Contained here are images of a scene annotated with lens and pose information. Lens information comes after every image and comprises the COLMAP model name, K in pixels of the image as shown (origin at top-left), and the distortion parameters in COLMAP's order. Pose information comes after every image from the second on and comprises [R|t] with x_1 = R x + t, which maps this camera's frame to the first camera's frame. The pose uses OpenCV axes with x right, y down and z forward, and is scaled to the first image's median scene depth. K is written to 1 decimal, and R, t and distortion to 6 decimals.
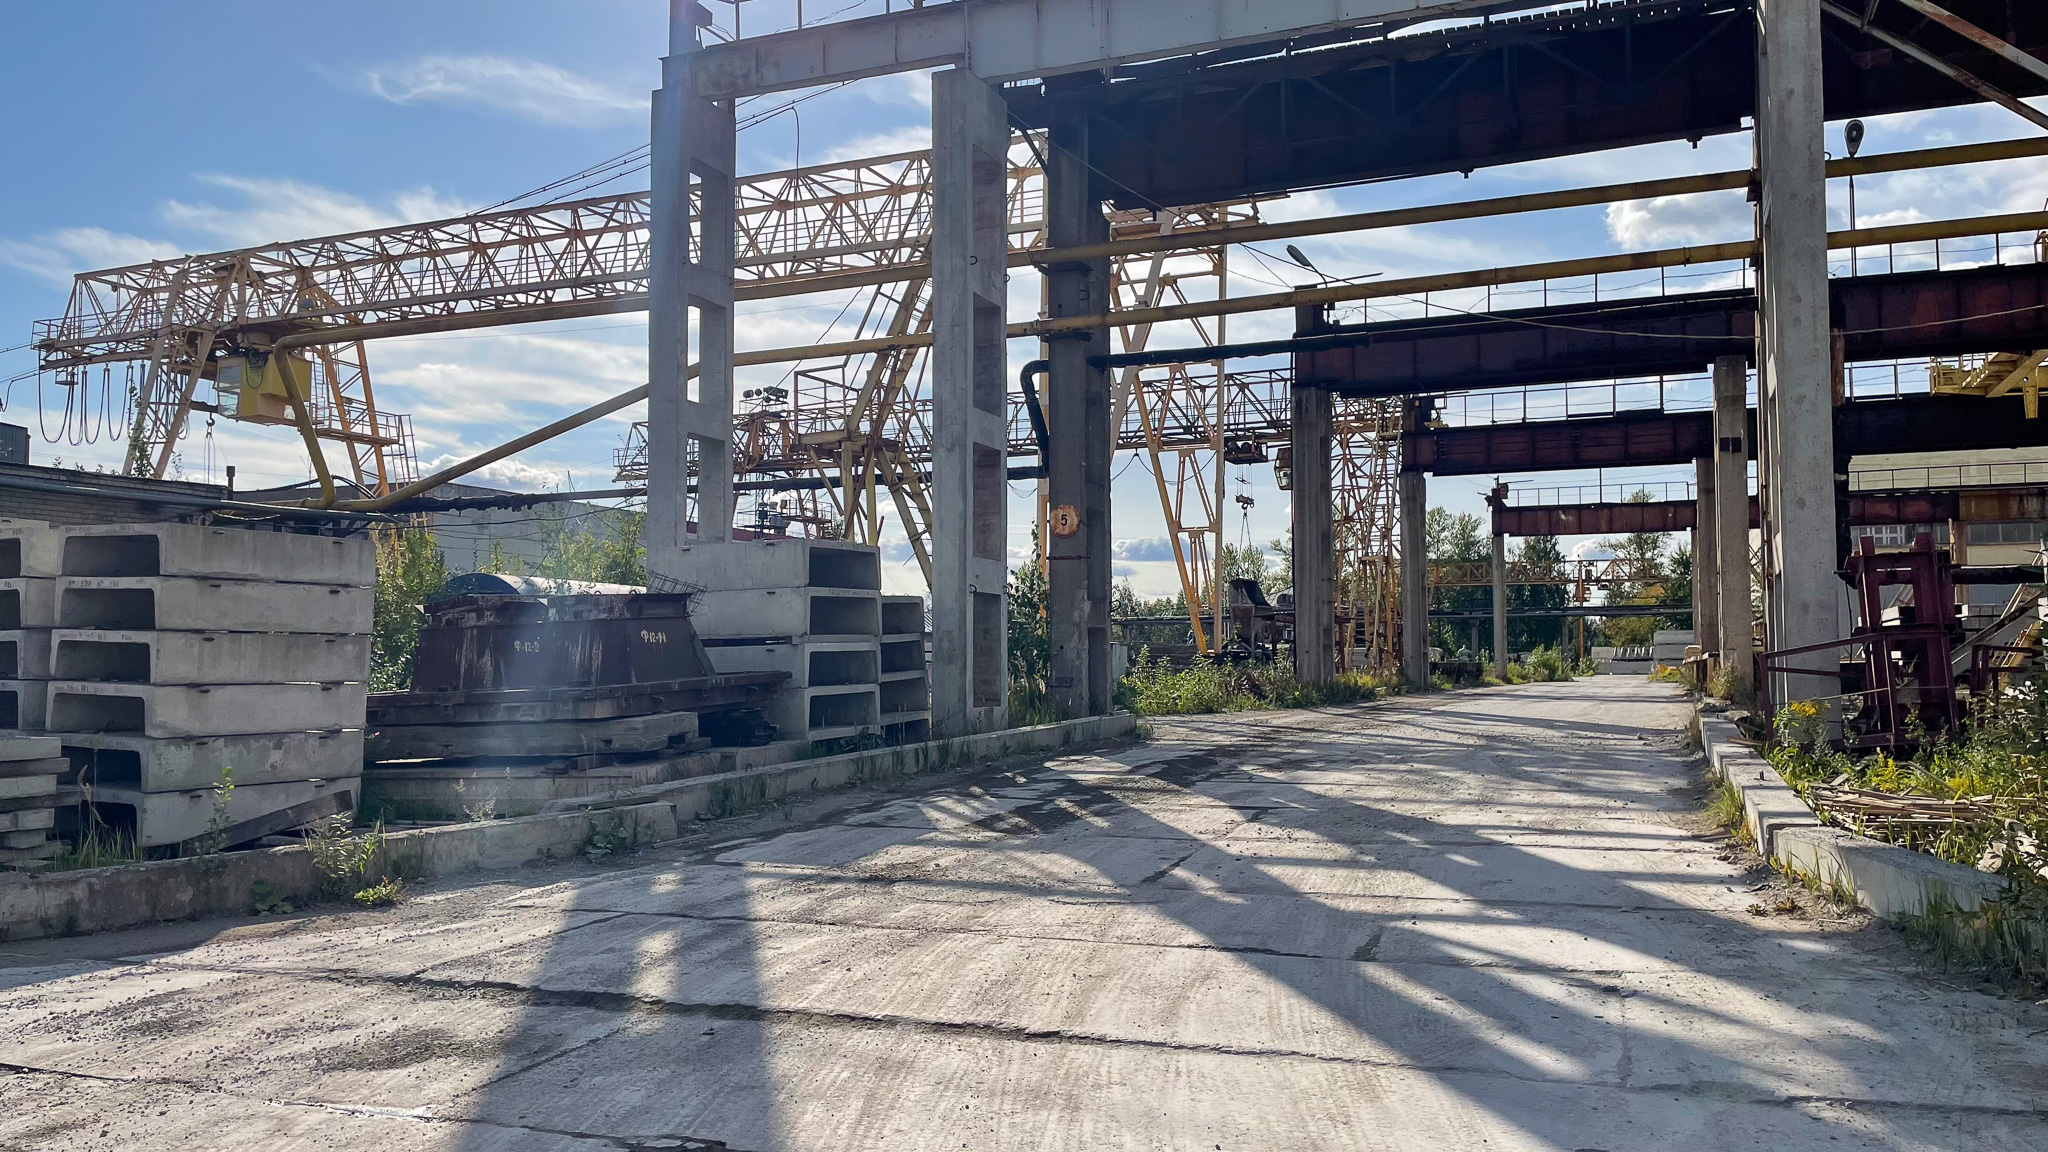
lens RADIAL K [[1563.4, 0, 1017.1], [0, 1563.4, 585.9], [0, 0, 1]] dist [0.110988, -0.167501]
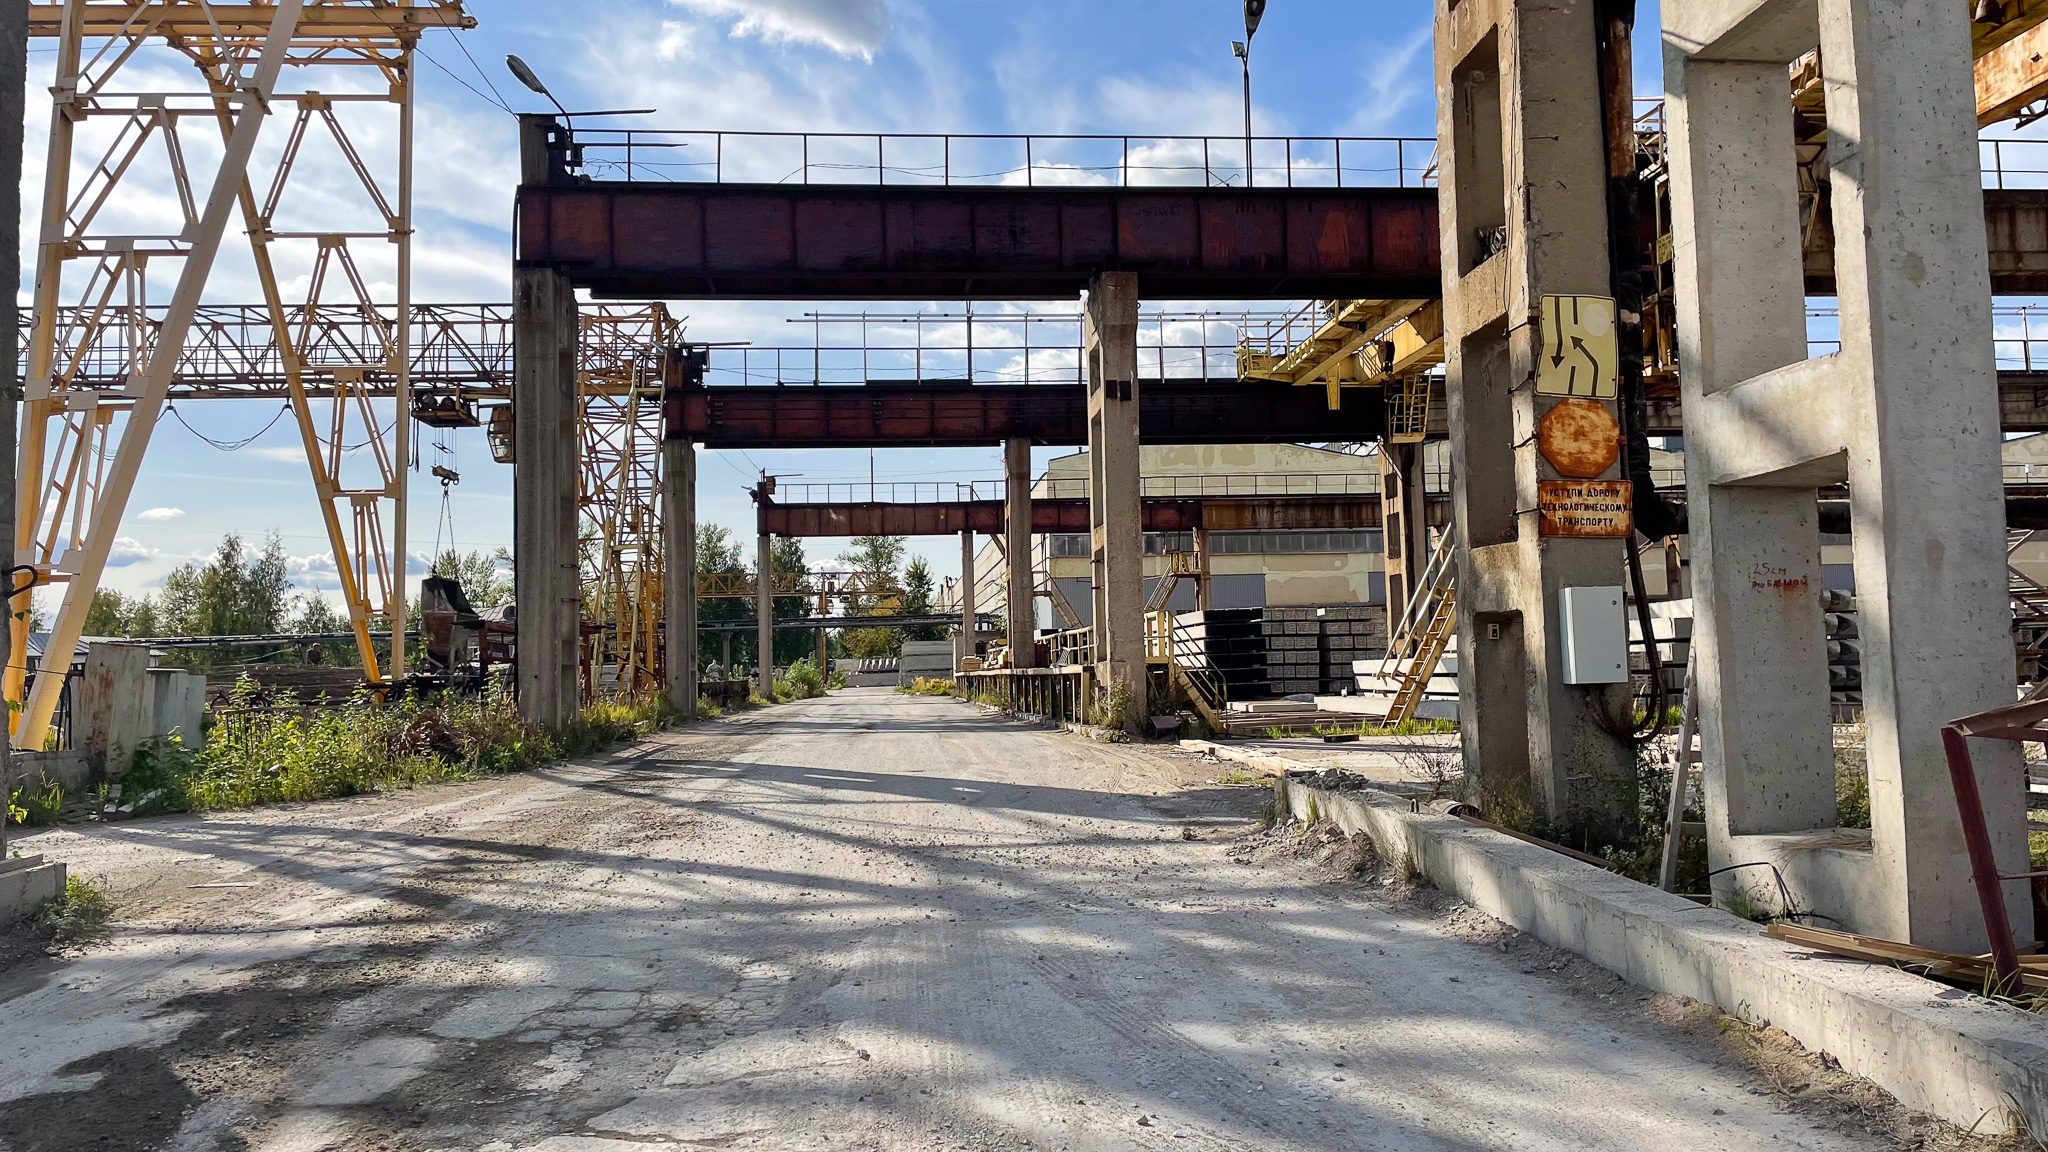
lens RADIAL K [[1467.1, 0, 1024.0], [0, 1467.1, 576.0], [0, 0, 1]] dist [0.205628, -0.123727]
pose [[0.877848, 0.011249, 0.478807, 0.043316], [-0.001957, 0.999800, -0.019902, 0.008122], [-0.478935, 0.016534, 0.877695, 0.239624]]
